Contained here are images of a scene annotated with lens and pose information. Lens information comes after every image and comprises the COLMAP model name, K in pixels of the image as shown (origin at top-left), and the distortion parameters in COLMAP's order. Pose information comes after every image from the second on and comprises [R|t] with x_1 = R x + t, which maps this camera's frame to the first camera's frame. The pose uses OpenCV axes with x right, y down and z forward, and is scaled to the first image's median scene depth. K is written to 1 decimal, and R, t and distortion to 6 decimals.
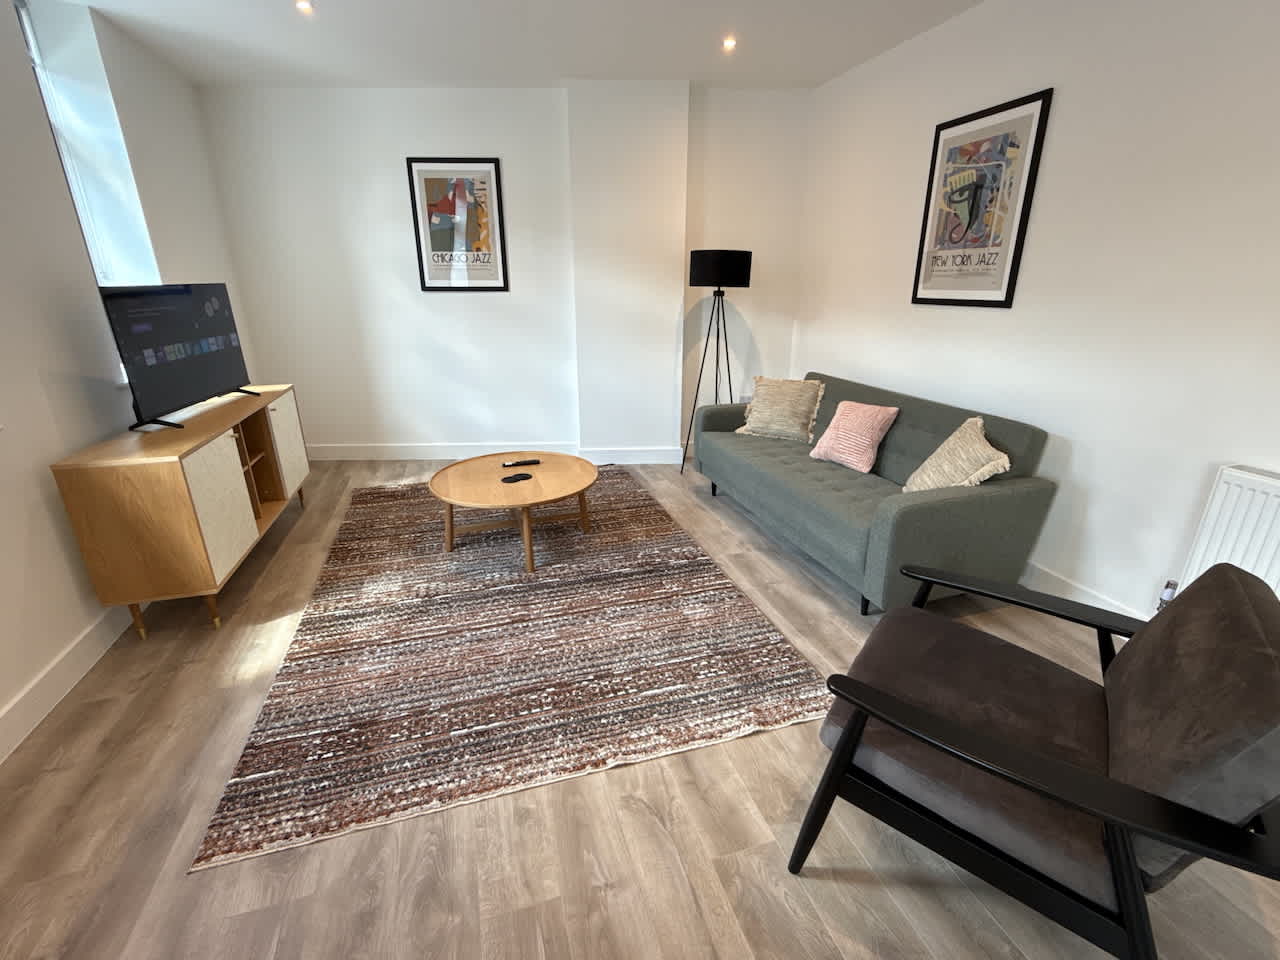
lens RADIAL K [[585.7, 0, 643.5], [0, 585.7, 484.3], [0, 0, 1]] dist [0.002270, -0.000681]
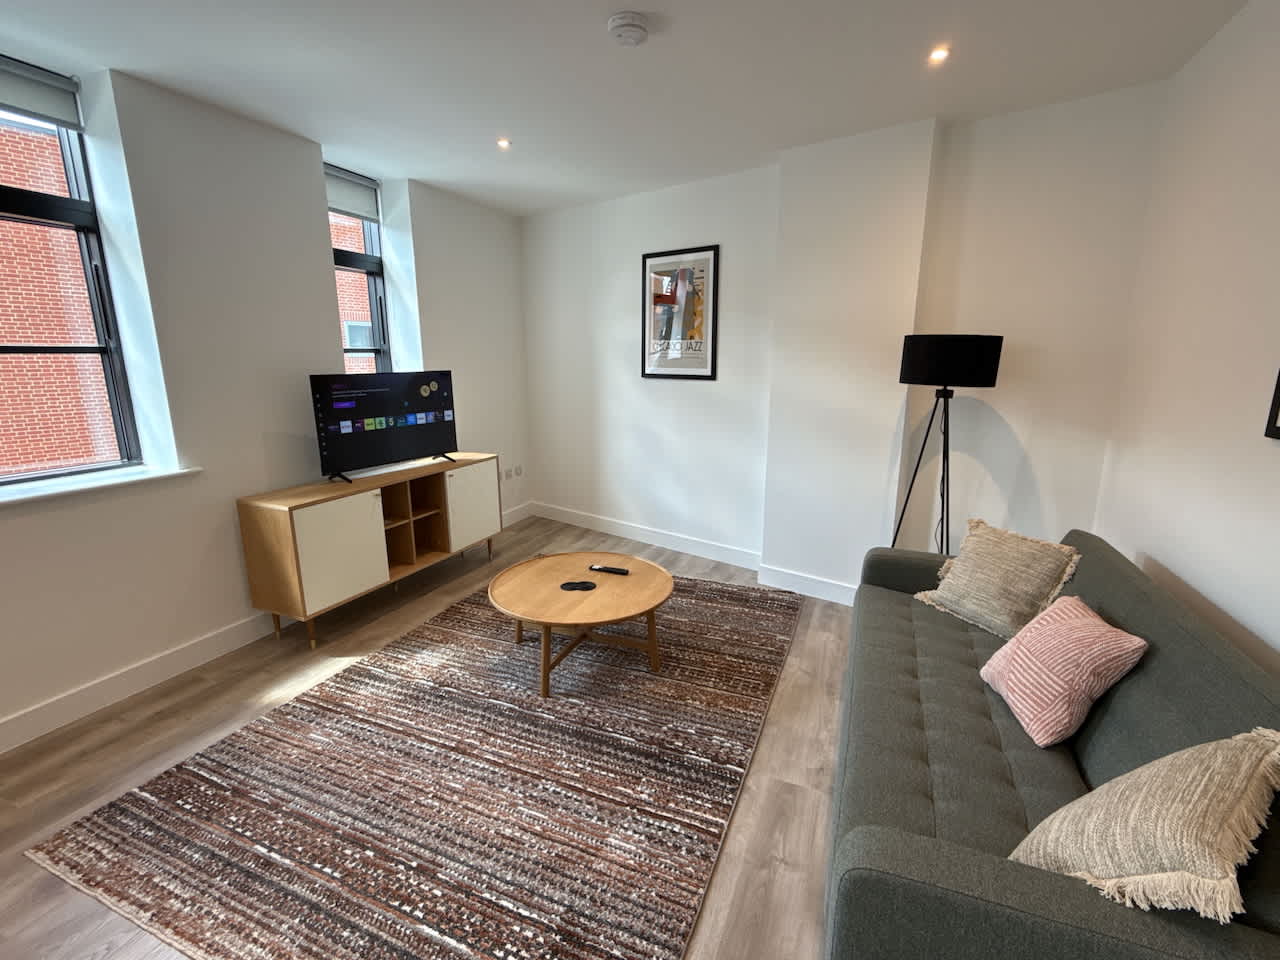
lens RADIAL K [[585.7, 0, 638.8], [0, 585.7, 483.0], [0, 0, 1]] dist [0.002270, -0.000681]
pose [[0.761336, 0.141783, -0.632665, 0.403860], [-0.217965, 0.974973, -0.043798, -0.146753], [0.610621, 0.171243, 0.773186, 0.335520]]
